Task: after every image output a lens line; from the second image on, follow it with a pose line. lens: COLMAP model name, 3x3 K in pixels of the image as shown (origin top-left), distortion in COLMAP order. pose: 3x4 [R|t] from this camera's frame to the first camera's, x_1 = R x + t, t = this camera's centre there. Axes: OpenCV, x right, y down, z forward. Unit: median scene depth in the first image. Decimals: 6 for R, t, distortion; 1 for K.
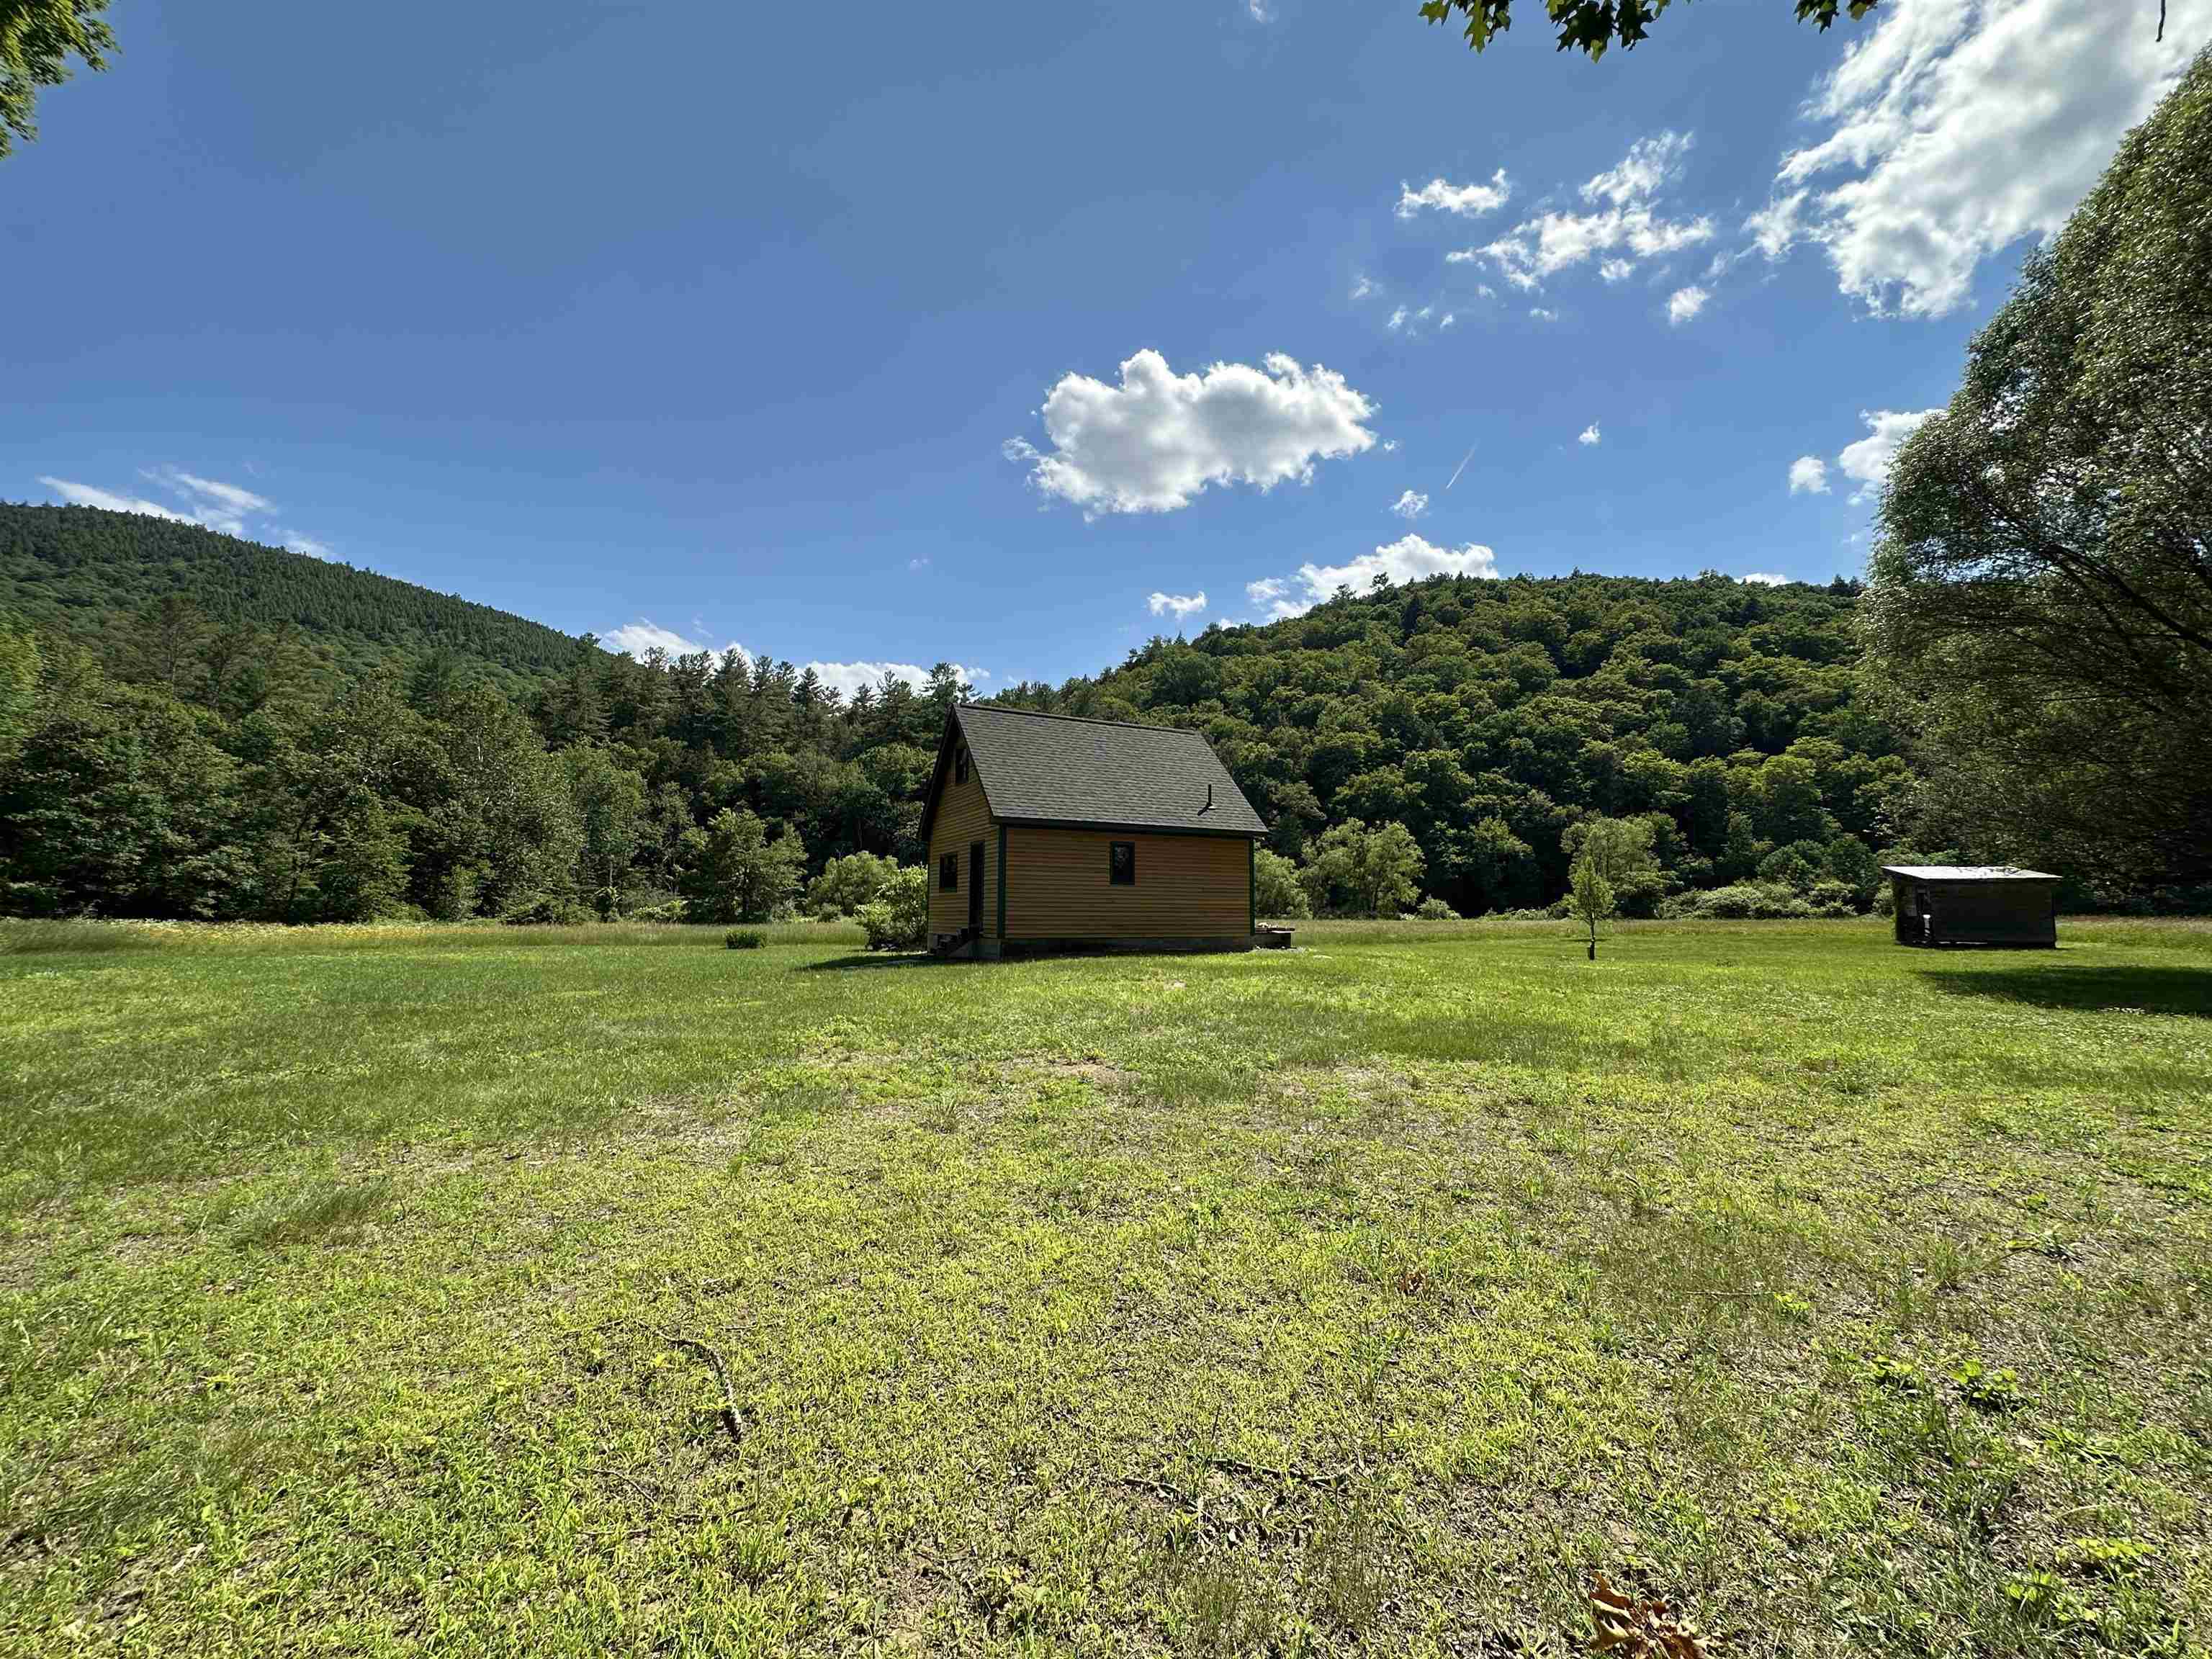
lens RADIAL K [[879.0, 0, 1104.1], [0, 879.0, 832.4], [0, 0, 1]] dist [0.001162, -0.000455]
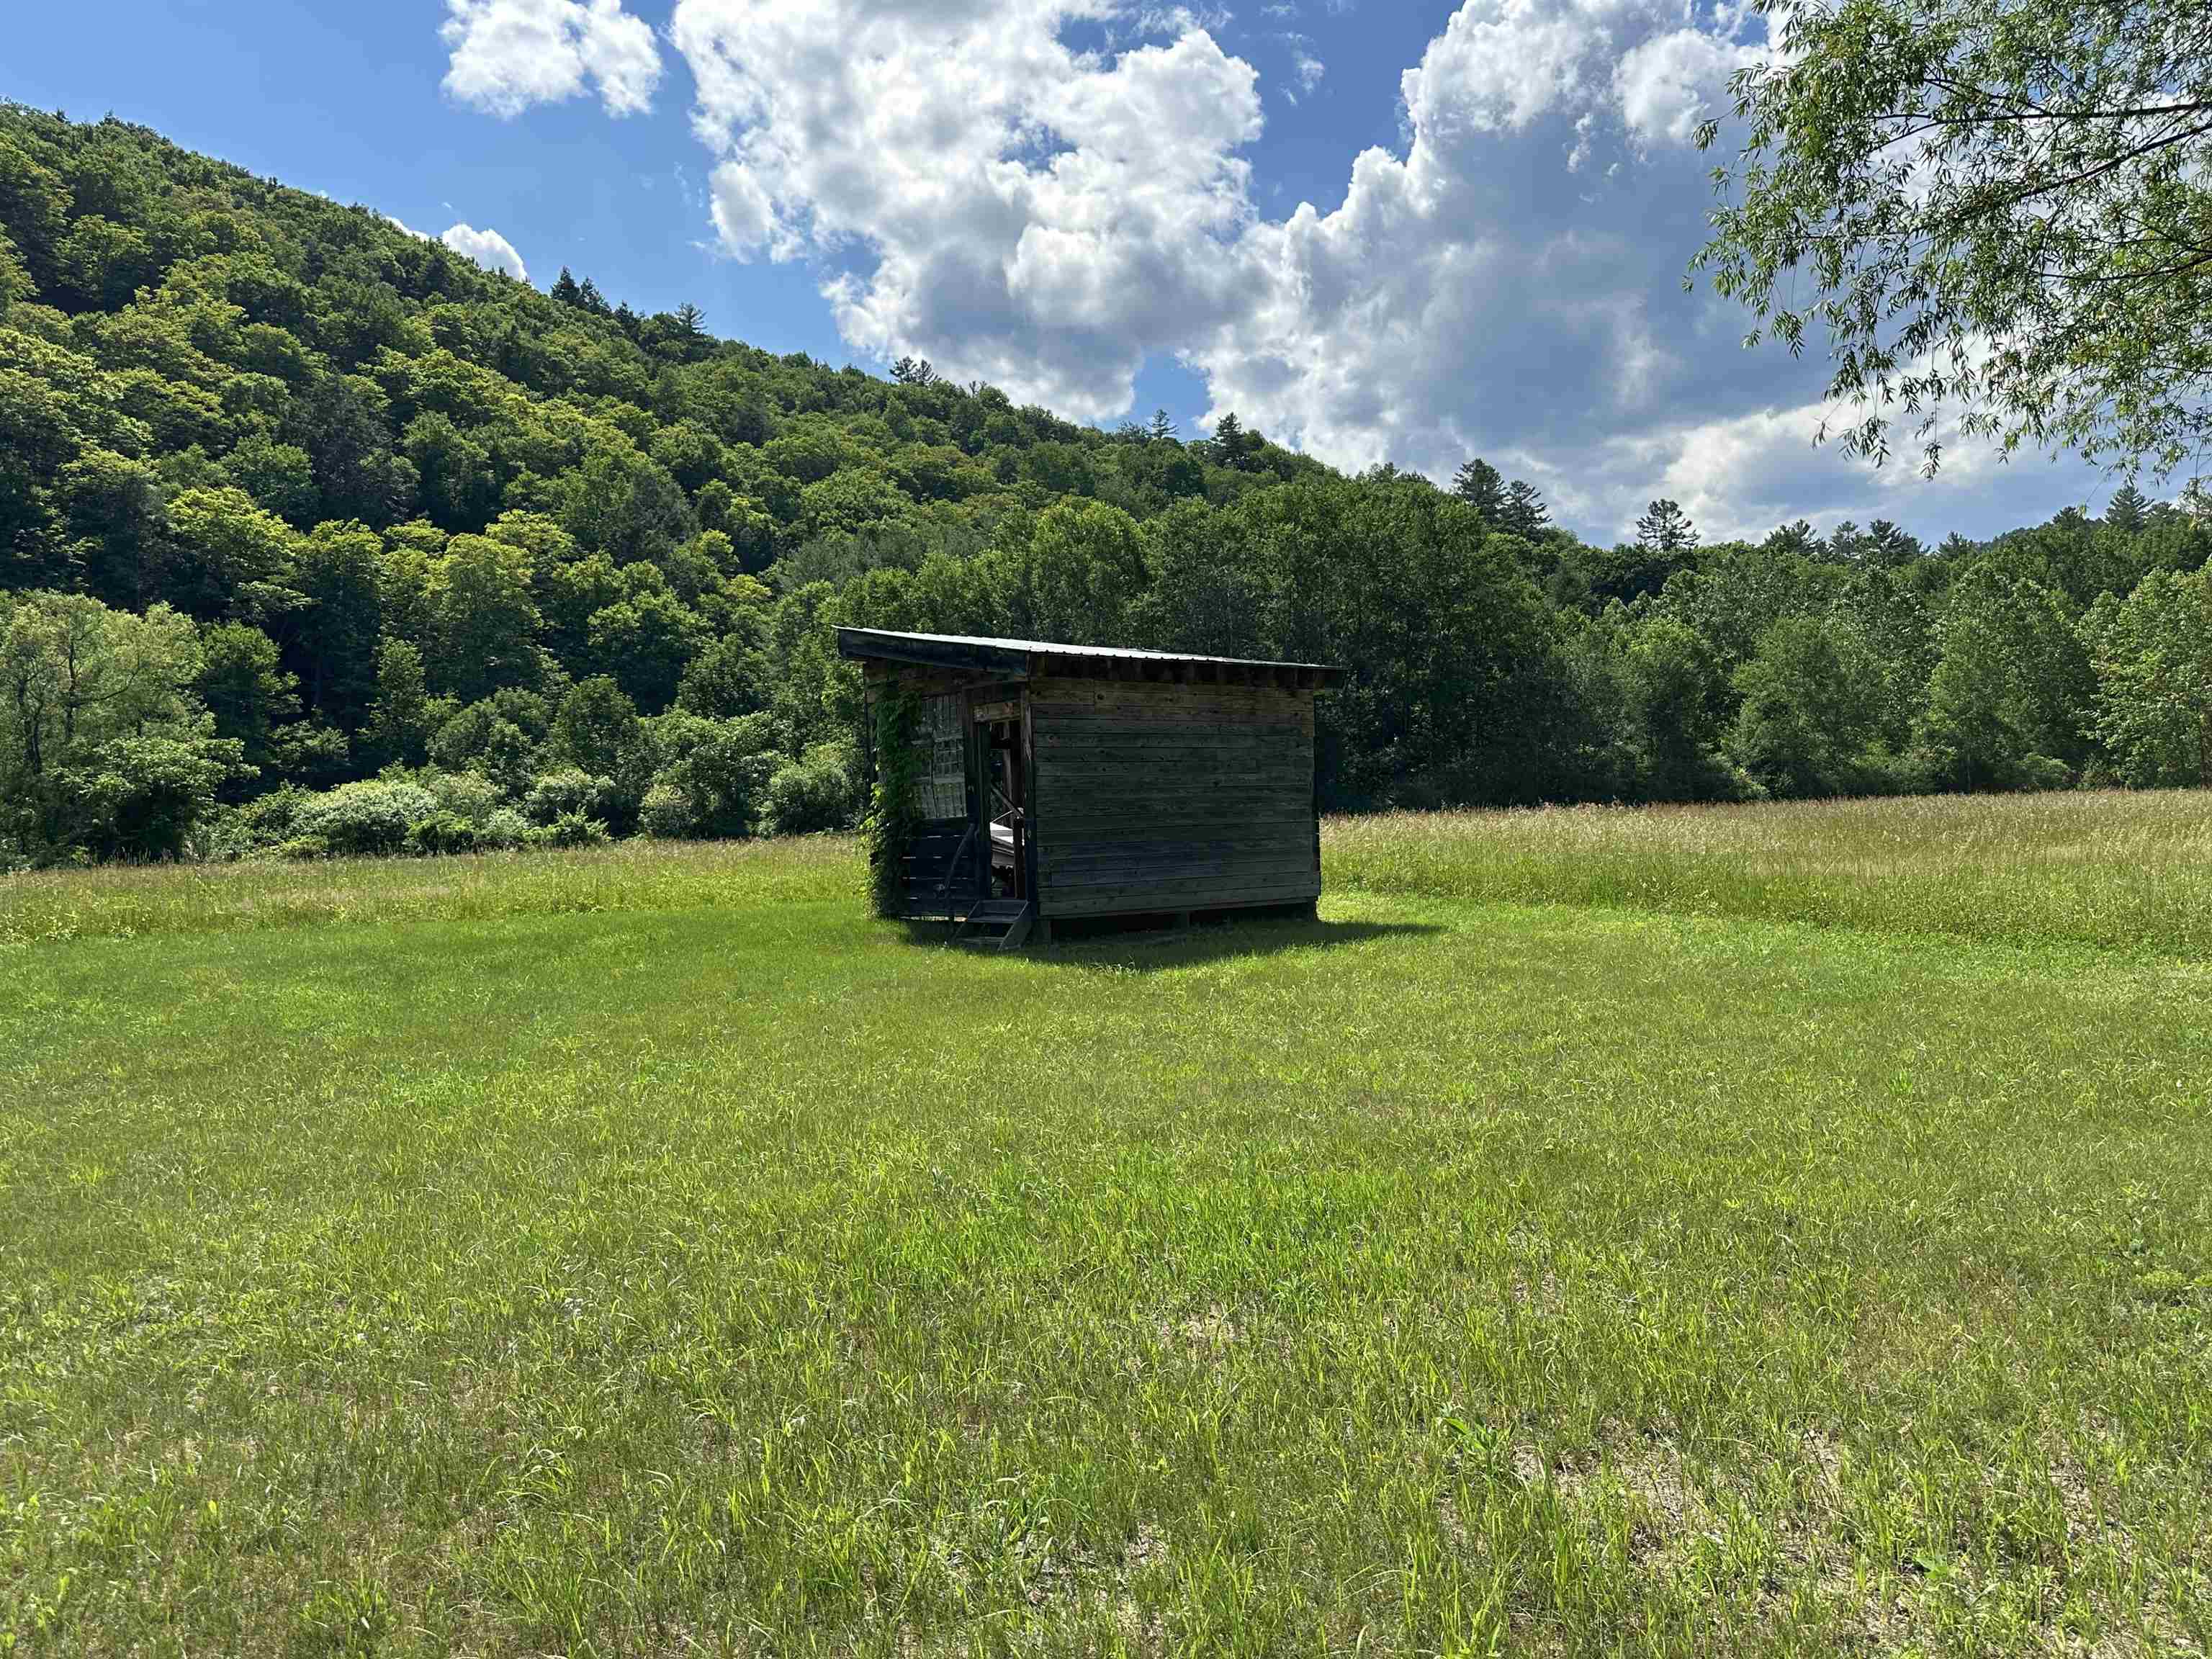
lens RADIAL K [[1624.2, 0, 1100.9], [0, 1624.2, 825.4], [0, 0, 1]] dist [0.022512, -0.018928]
pose [[0.518879, -0.014913, 0.854718, 0.127386], [-0.046979, 0.997839, 0.045929, 0.017022], [-0.853556, -0.063985, 0.517057, 0.166830]]
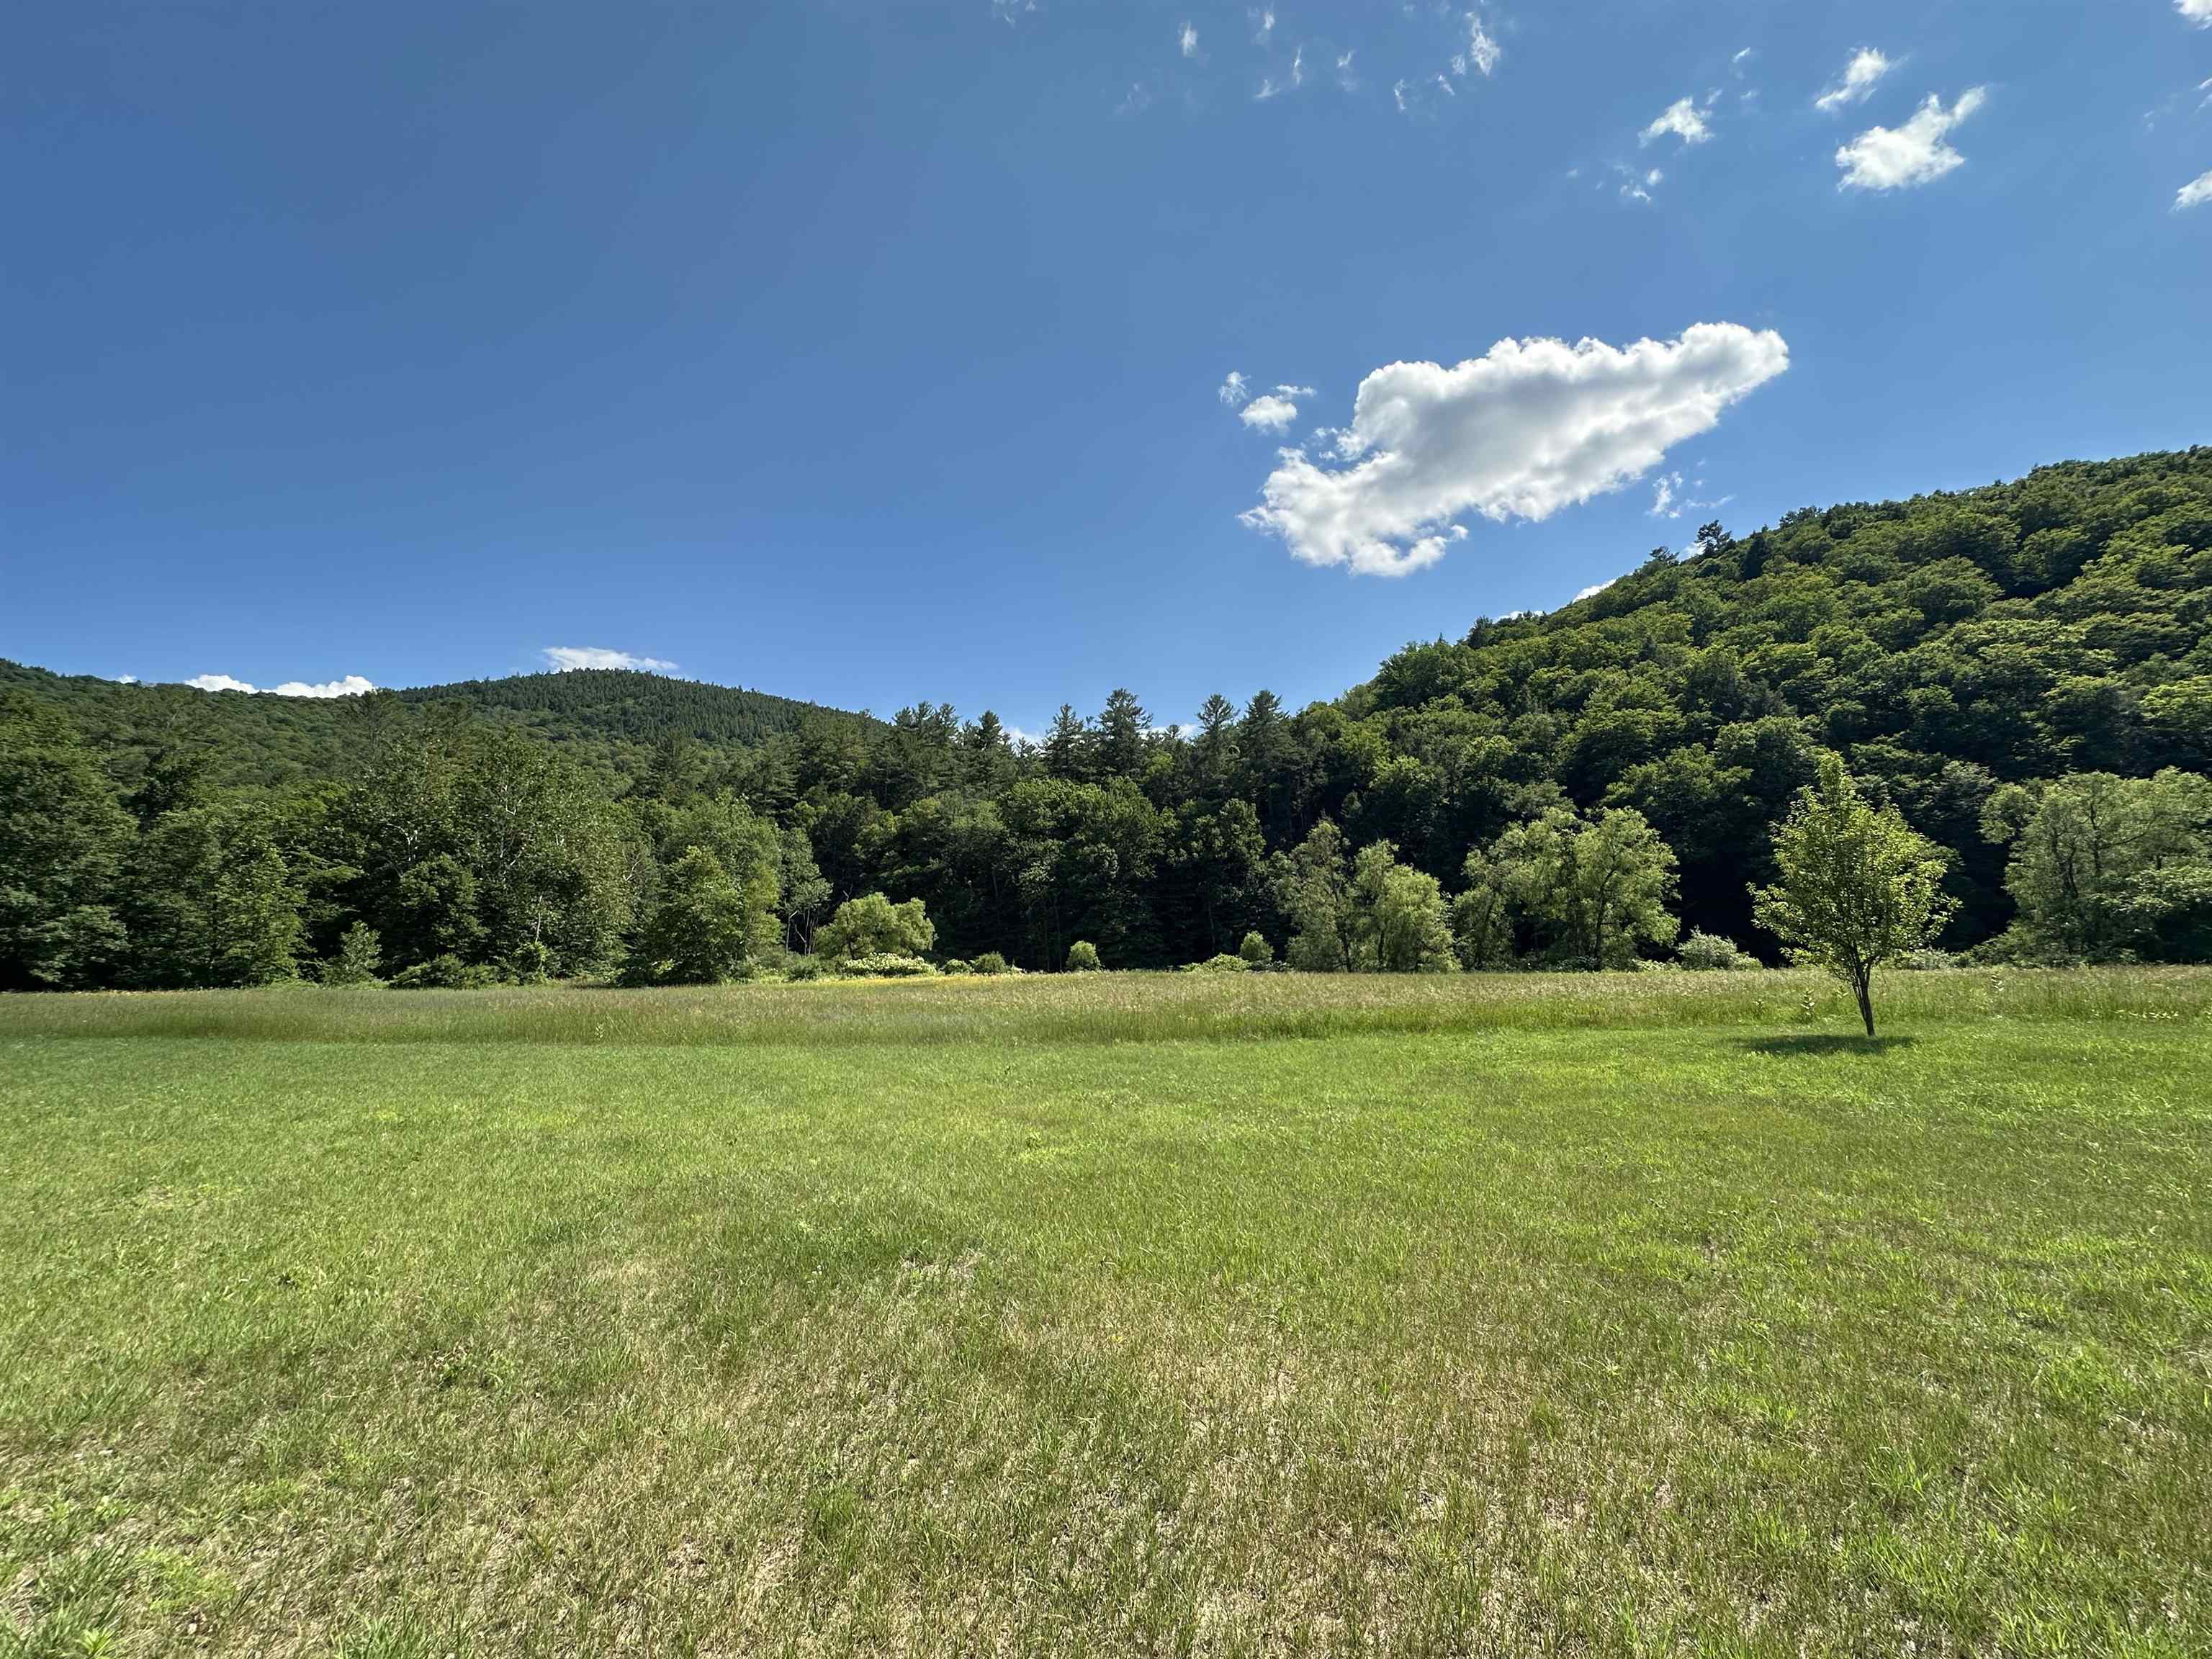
lens RADIAL K [[879.0, 0, 1108.8], [0, 879.0, 838.0], [0, 0, 1]] dist [0.001162, -0.000455]
pose [[0.937236, -0.063049, -0.342949, 0.120400], [0.043750, 0.997008, -0.063730, 0.018353], [0.345941, 0.044726, 0.937190, 0.182177]]
